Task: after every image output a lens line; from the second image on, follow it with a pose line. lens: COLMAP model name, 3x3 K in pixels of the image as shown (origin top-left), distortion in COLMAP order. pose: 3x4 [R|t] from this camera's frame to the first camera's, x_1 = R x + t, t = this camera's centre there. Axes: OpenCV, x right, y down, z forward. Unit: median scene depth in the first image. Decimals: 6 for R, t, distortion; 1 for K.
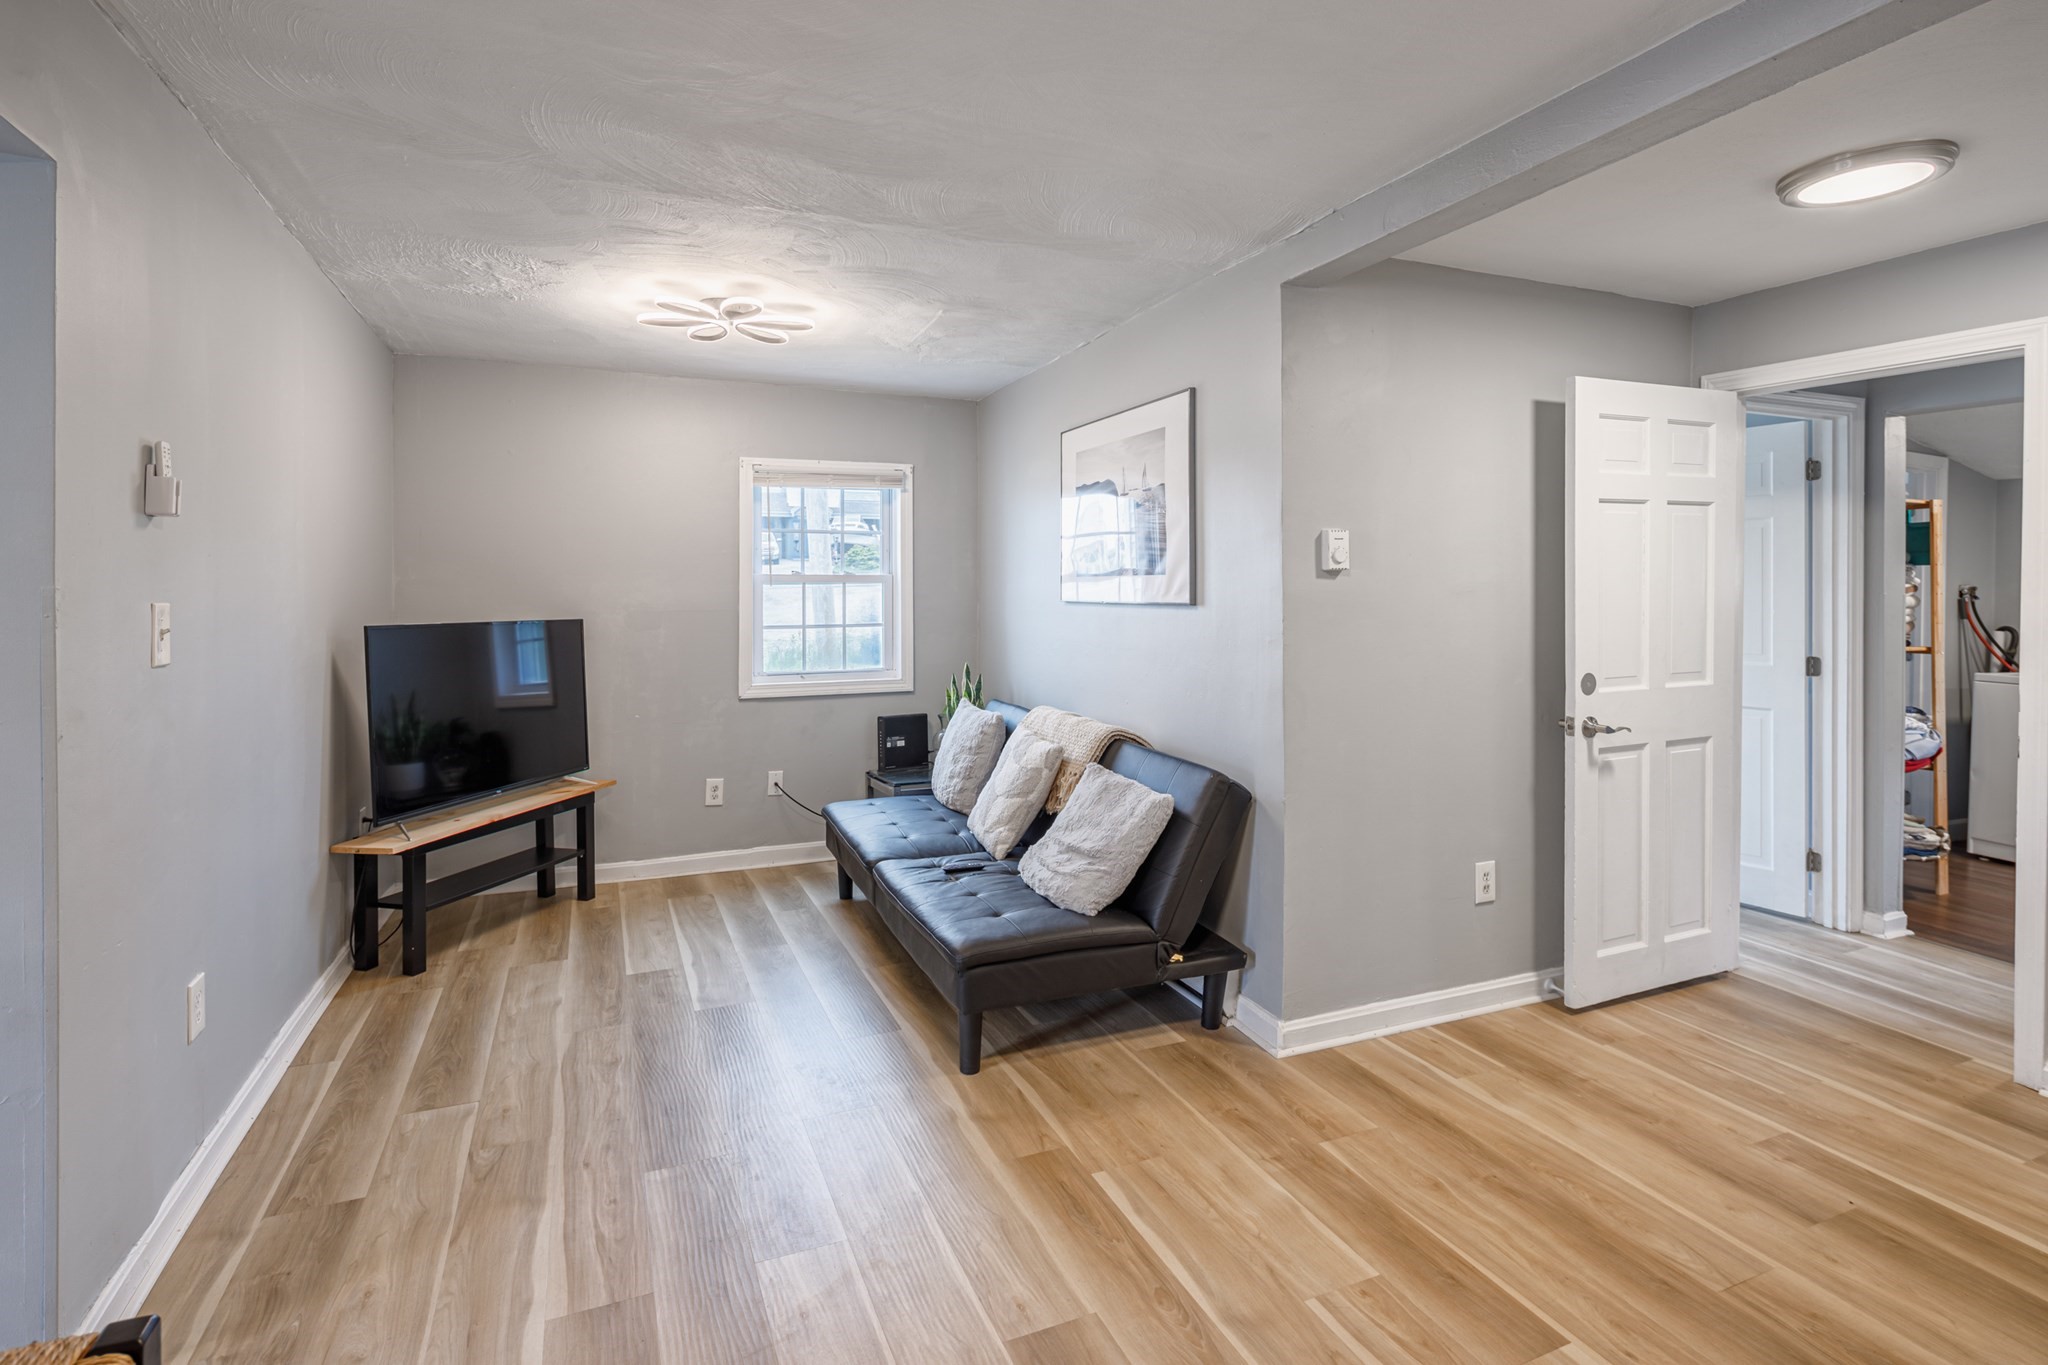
lens RADIAL K [[993.9, 0, 1017.8], [0, 993.9, 593.1], [0, 0, 1]] dist [0.003242, -0.004416]
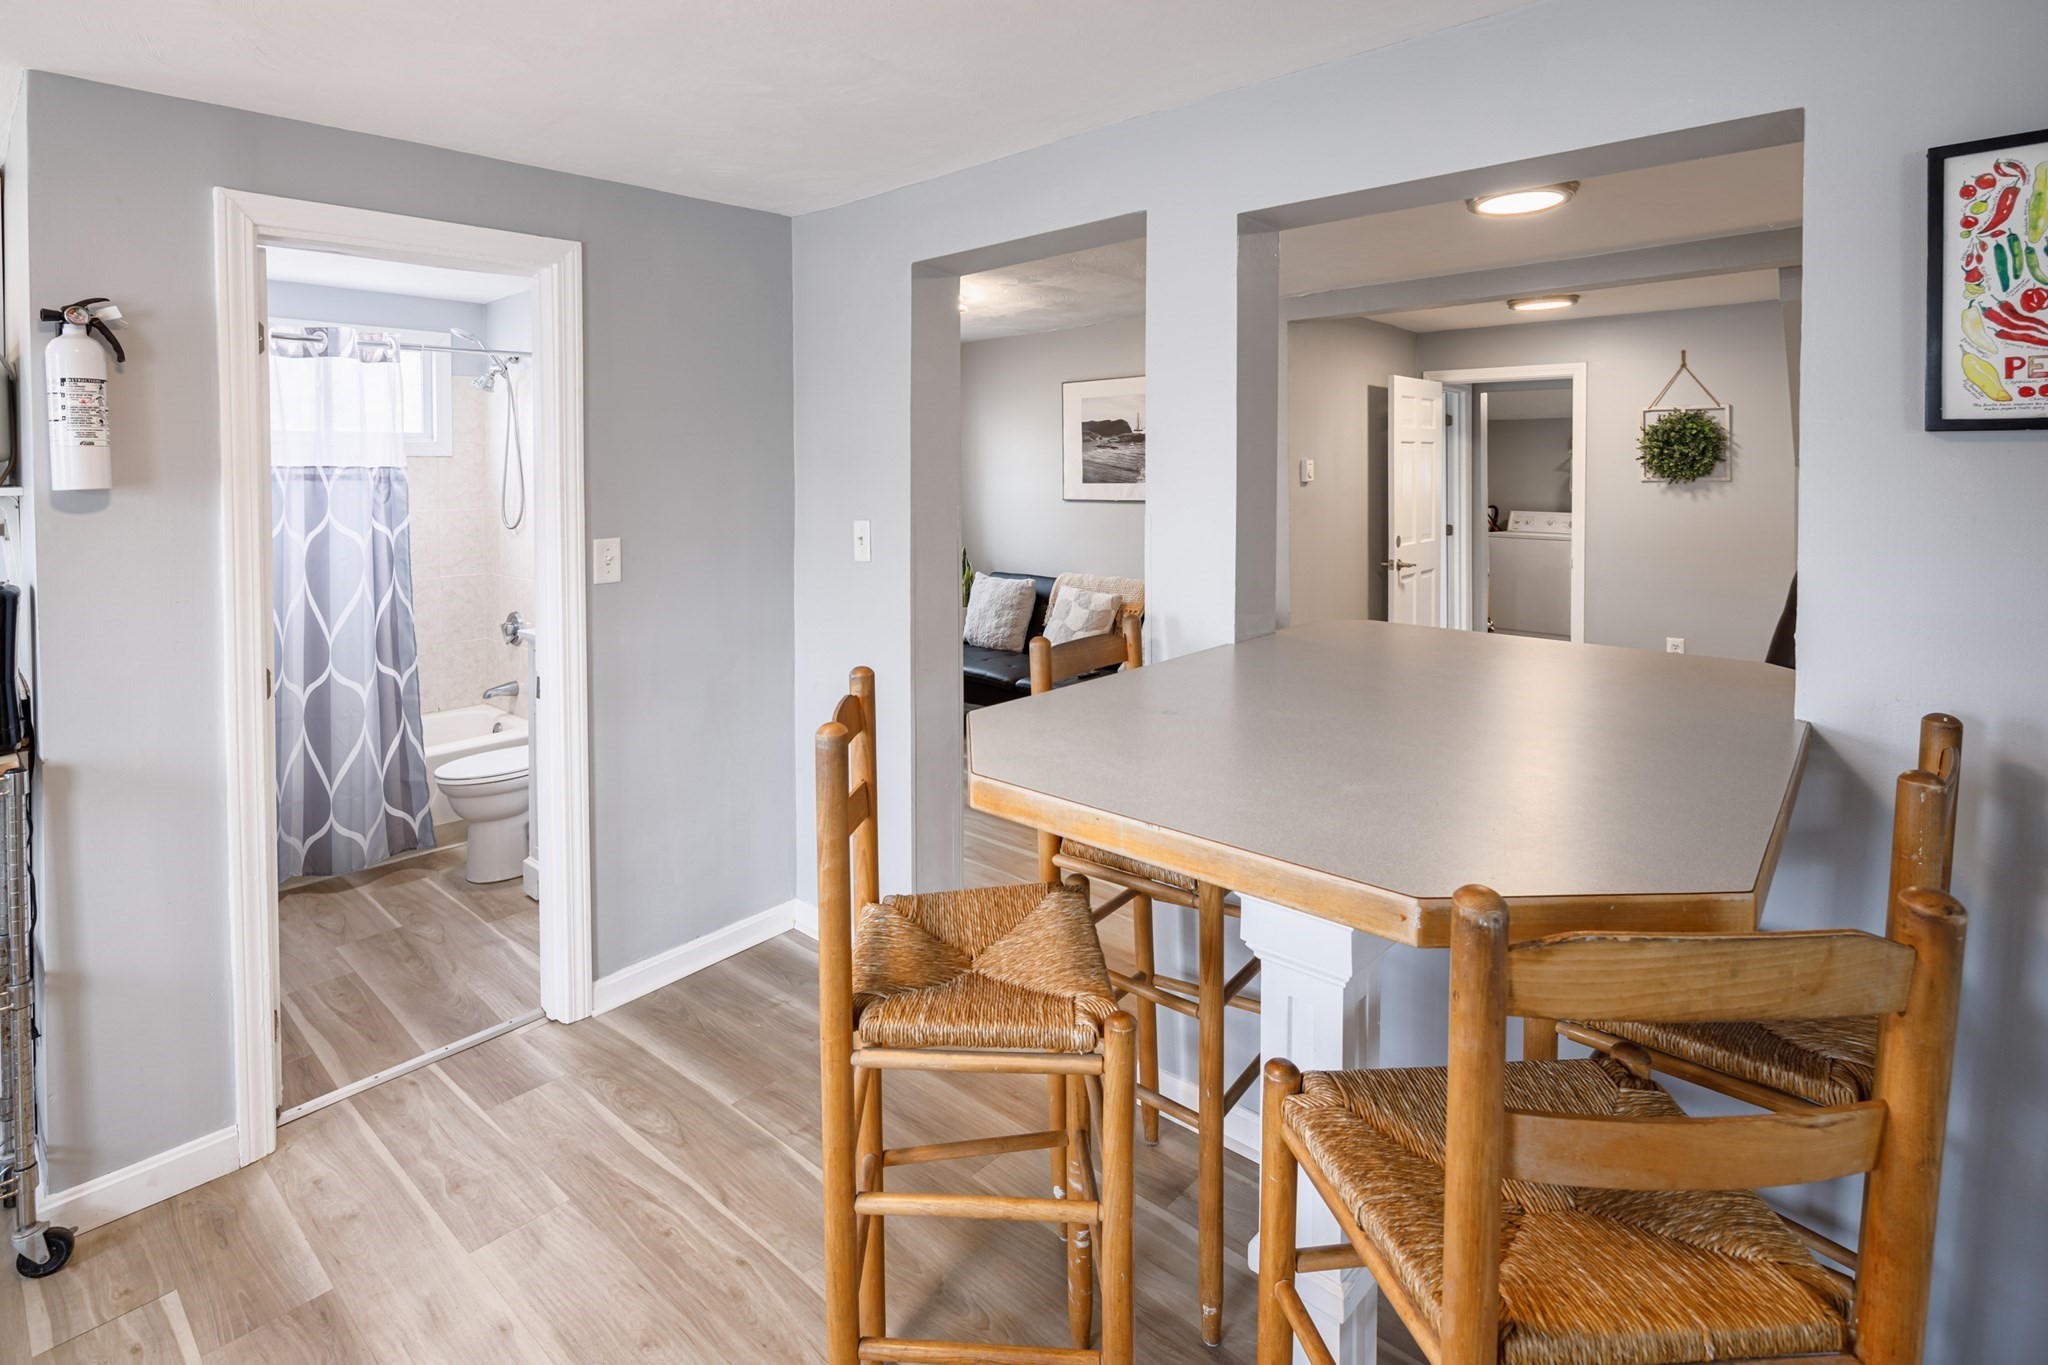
lens RADIAL K [[993.9, 0, 1021.2], [0, 993.9, 475.2], [0, 0, 1]] dist [0.003242, -0.004416]
pose [[0.902983, -0.004856, 0.429648, -0.773255], [0.008562, 0.999941, -0.006694, -0.022734], [-0.429590, 0.009723, 0.902972, -0.333325]]
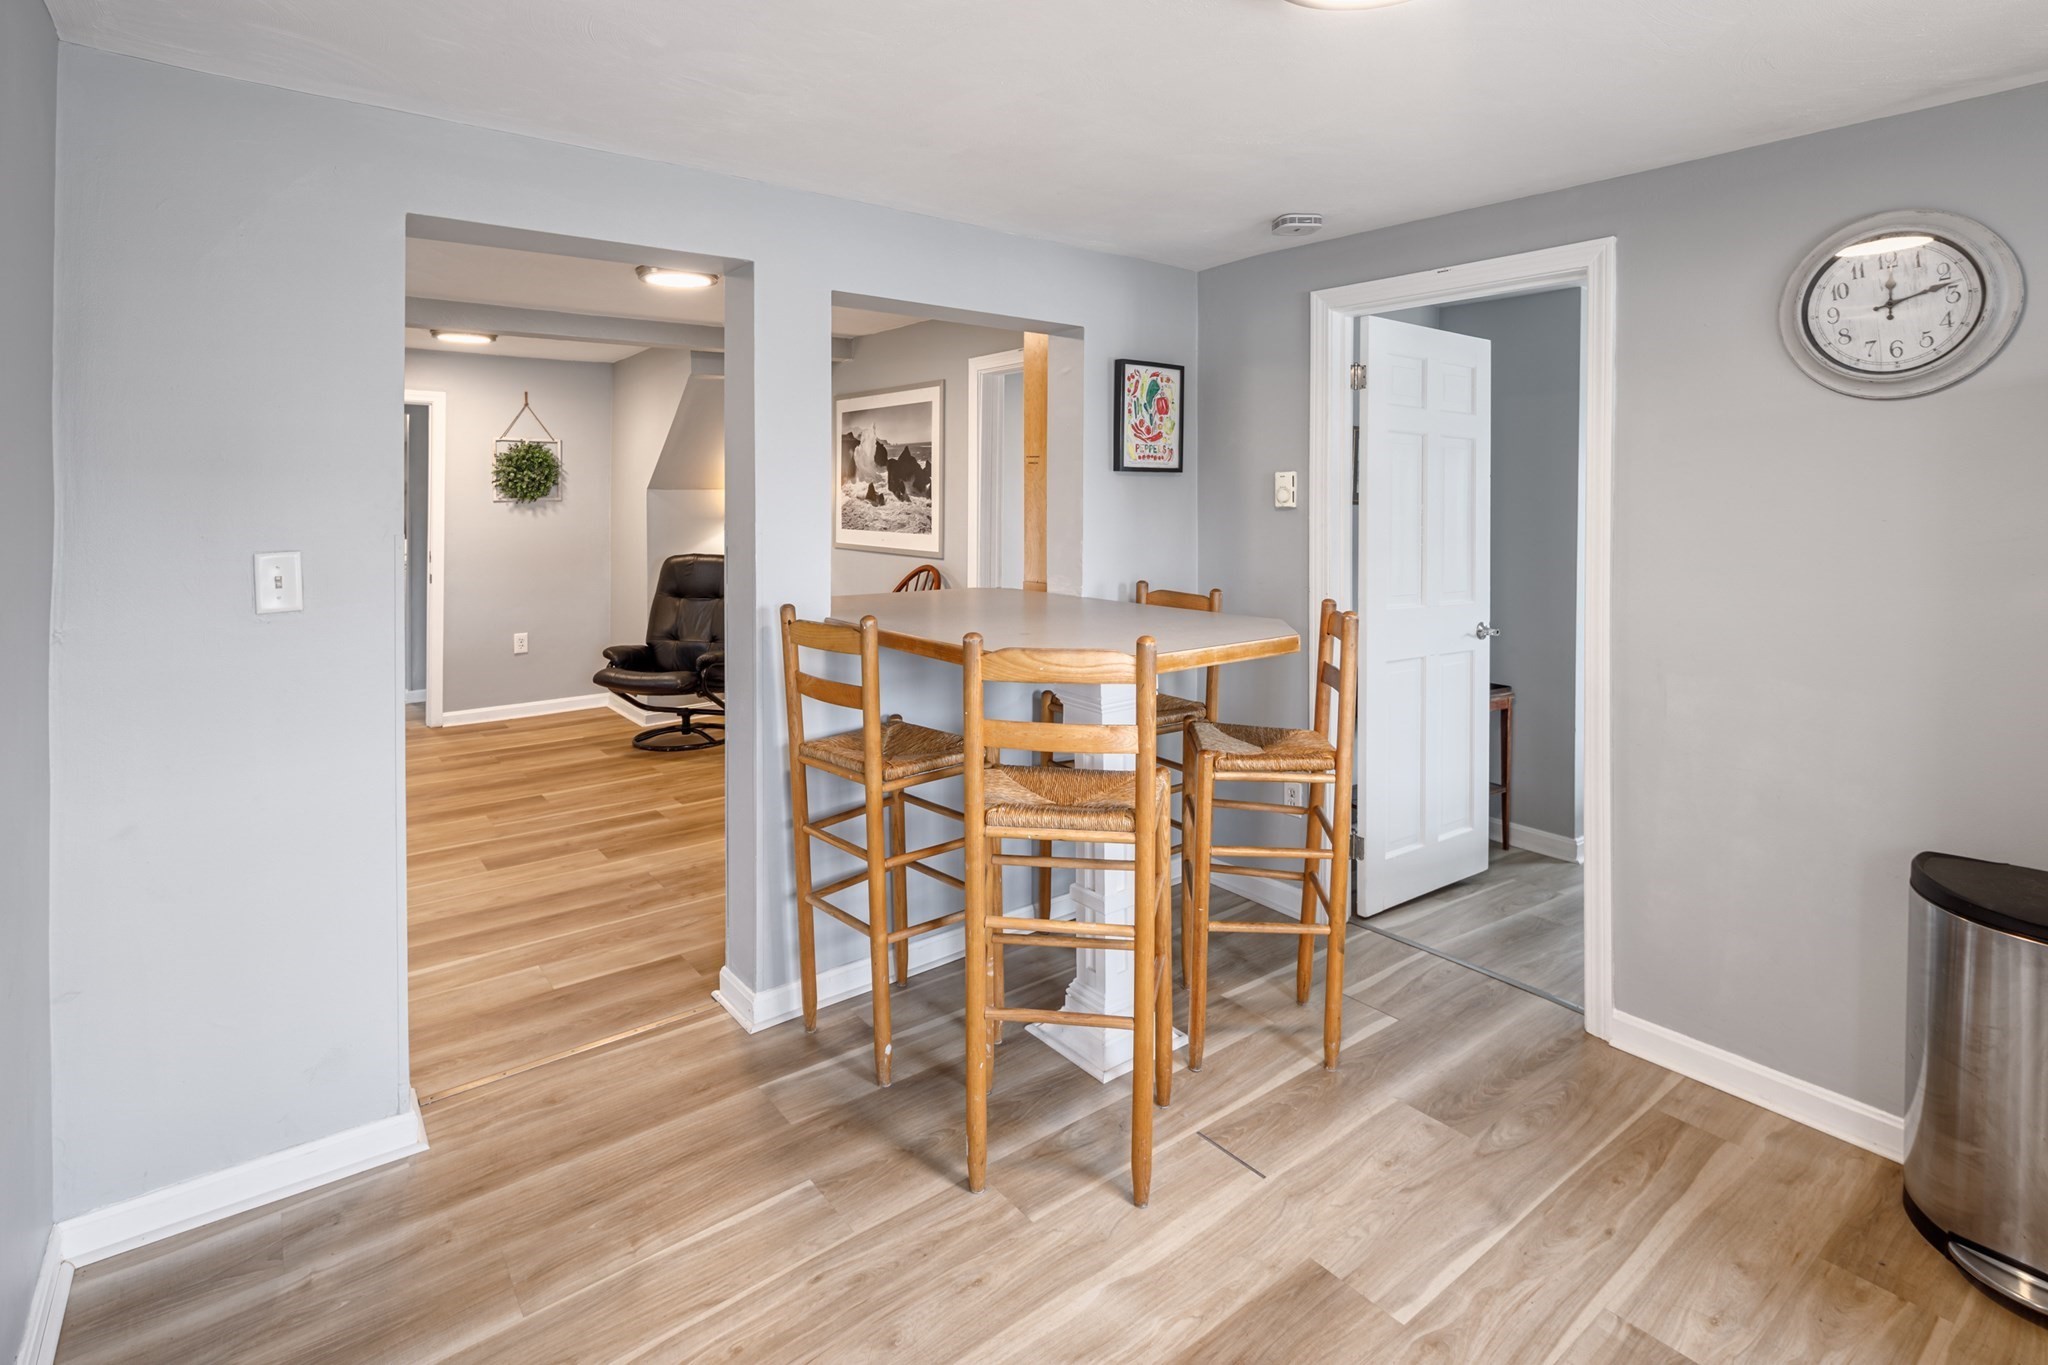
lens RADIAL K [[993.9, 0, 1013.9], [0, 993.9, 500.1], [0, 0, 1]] dist [0.003242, -0.004416]
pose [[-0.253277, -0.005141, 0.967380, -1.204502], [0.013040, 0.999877, 0.008728, -0.021483], [-0.967306, 0.014825, -0.253179, 0.228520]]
